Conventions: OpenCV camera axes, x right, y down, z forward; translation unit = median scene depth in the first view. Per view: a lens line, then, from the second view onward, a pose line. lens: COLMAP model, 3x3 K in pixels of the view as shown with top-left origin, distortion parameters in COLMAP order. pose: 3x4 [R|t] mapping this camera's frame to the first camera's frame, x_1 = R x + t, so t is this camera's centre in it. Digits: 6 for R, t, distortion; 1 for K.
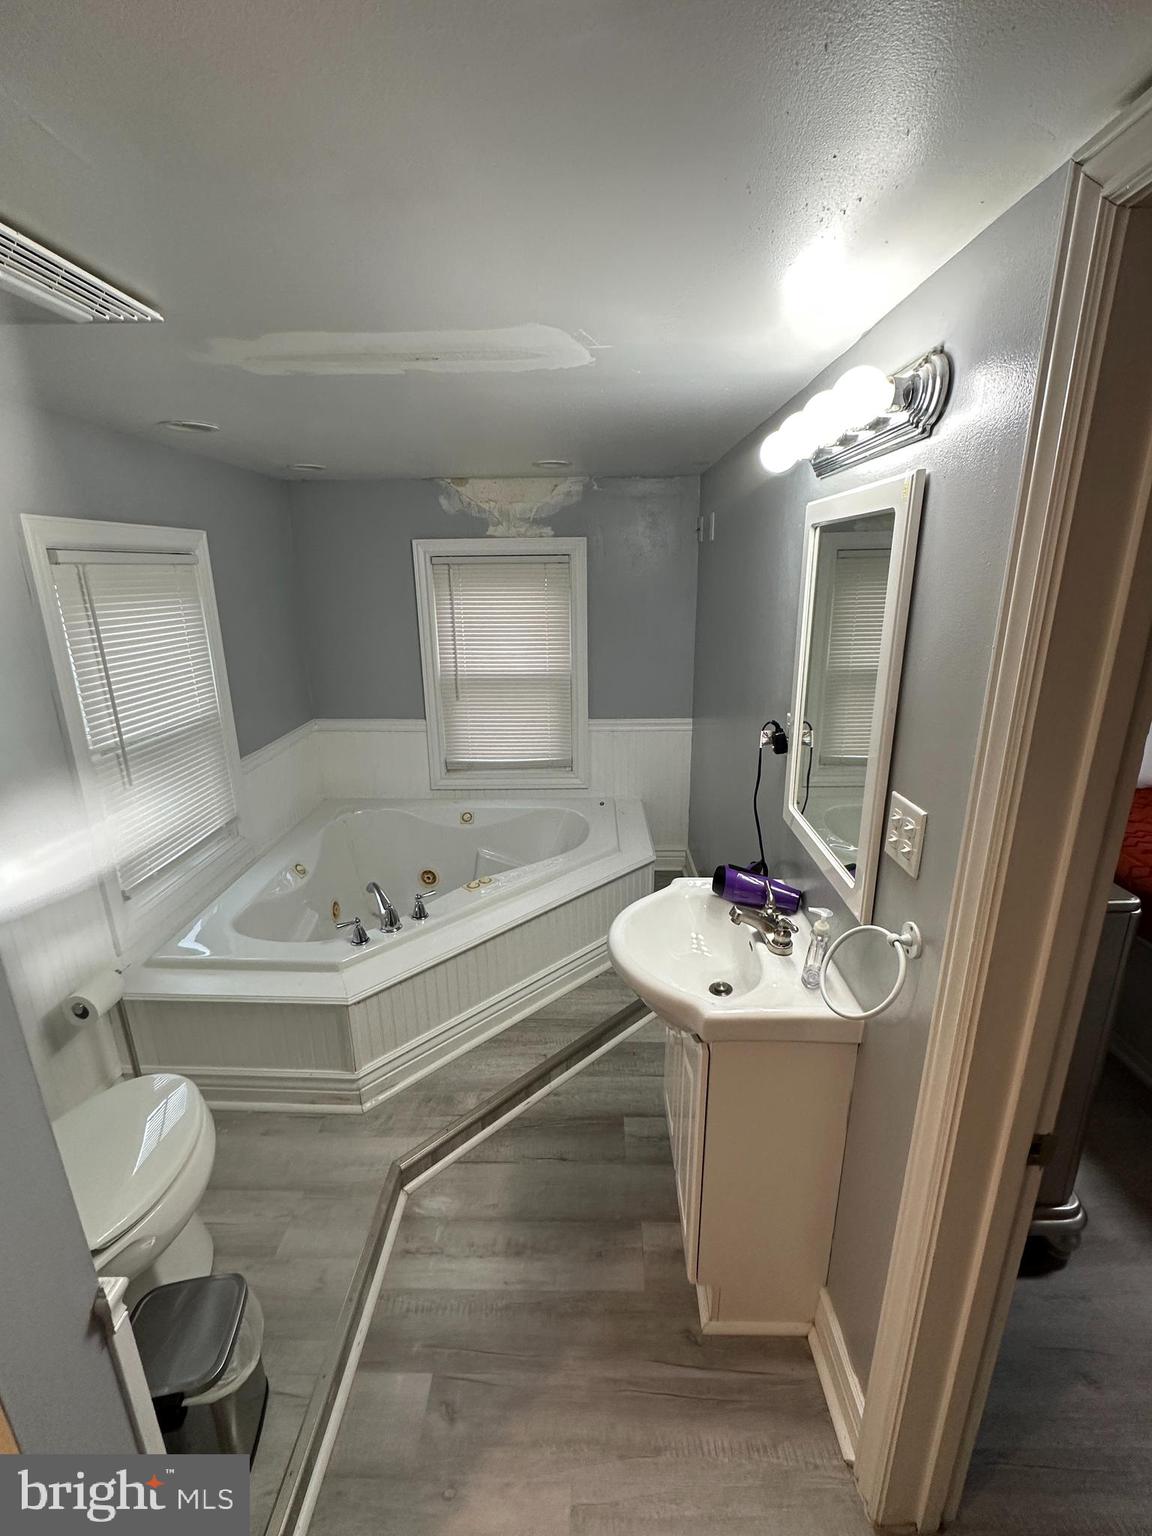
lens RADIAL K [[666.8, 0, 572.6], [0, 666.8, 769.0], [0, 0, 1]] dist [-0.001134, 0.000979]
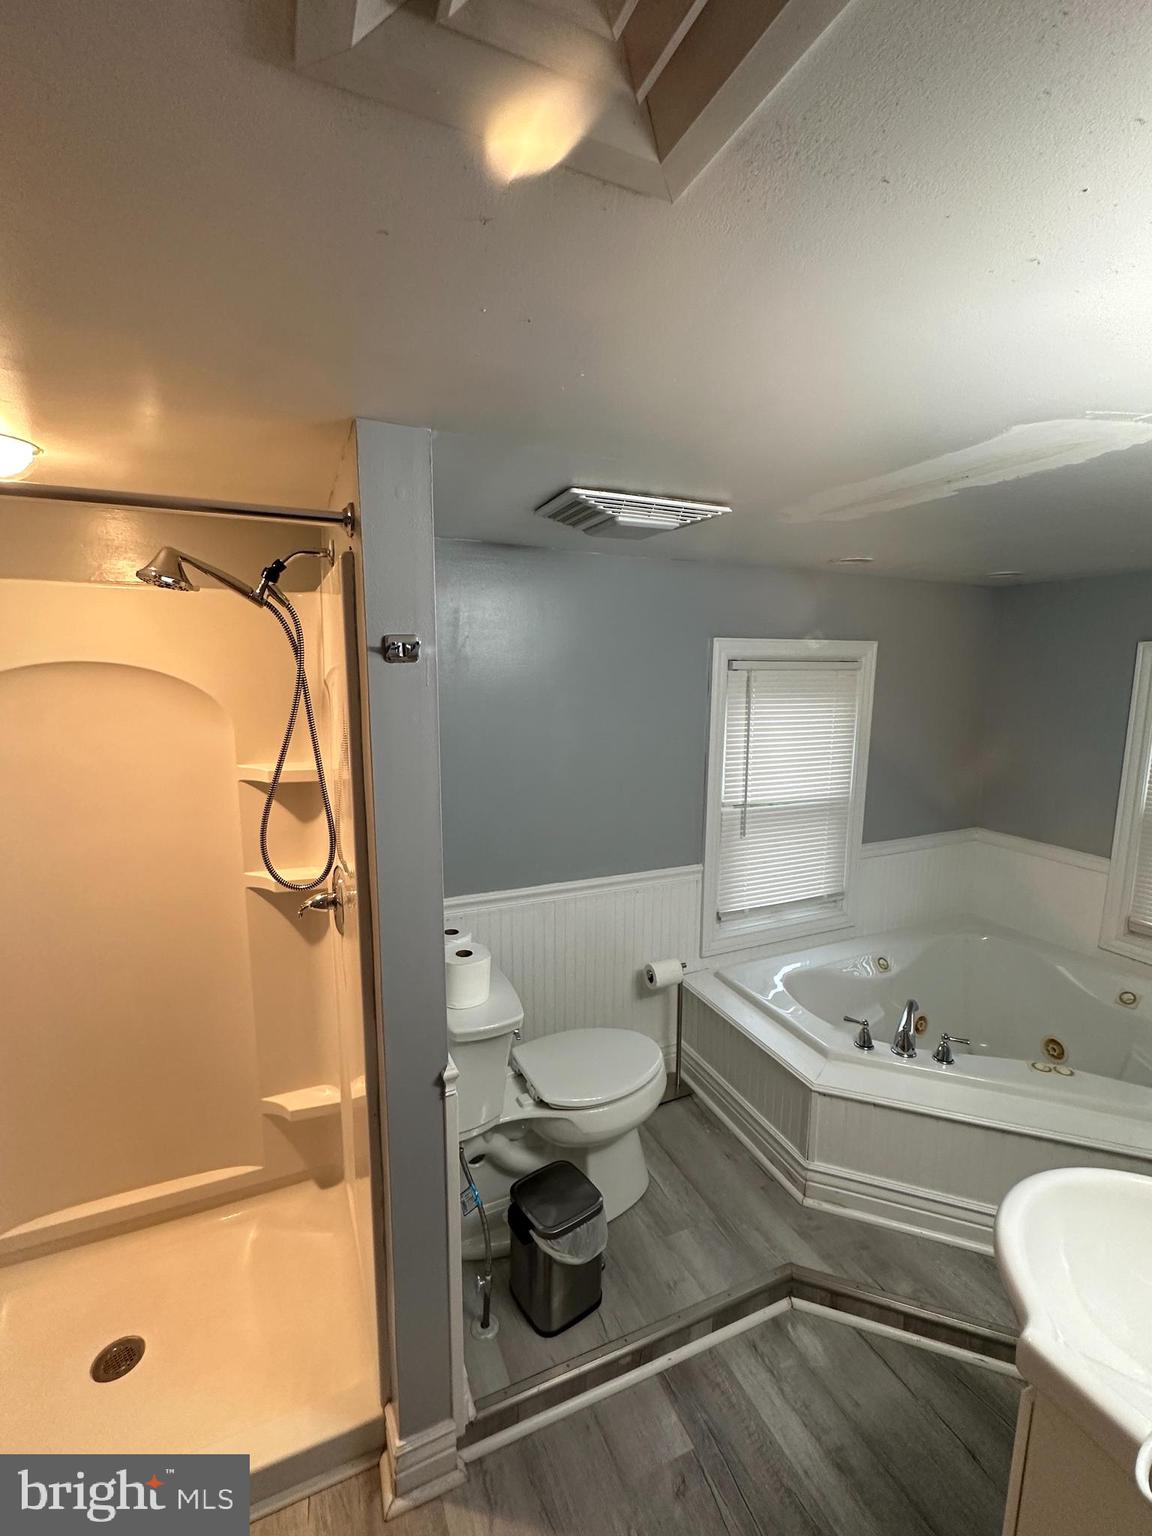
lens RADIAL K [[666.8, 0, 576.5], [0, 666.8, 767.2], [0, 0, 1]] dist [-0.001134, 0.000979]
pose [[0.426885, 0.142938, -0.892938, 0.337639], [-0.267212, 0.963275, 0.026452, -0.051479], [0.863926, 0.227312, 0.449402, 0.108747]]
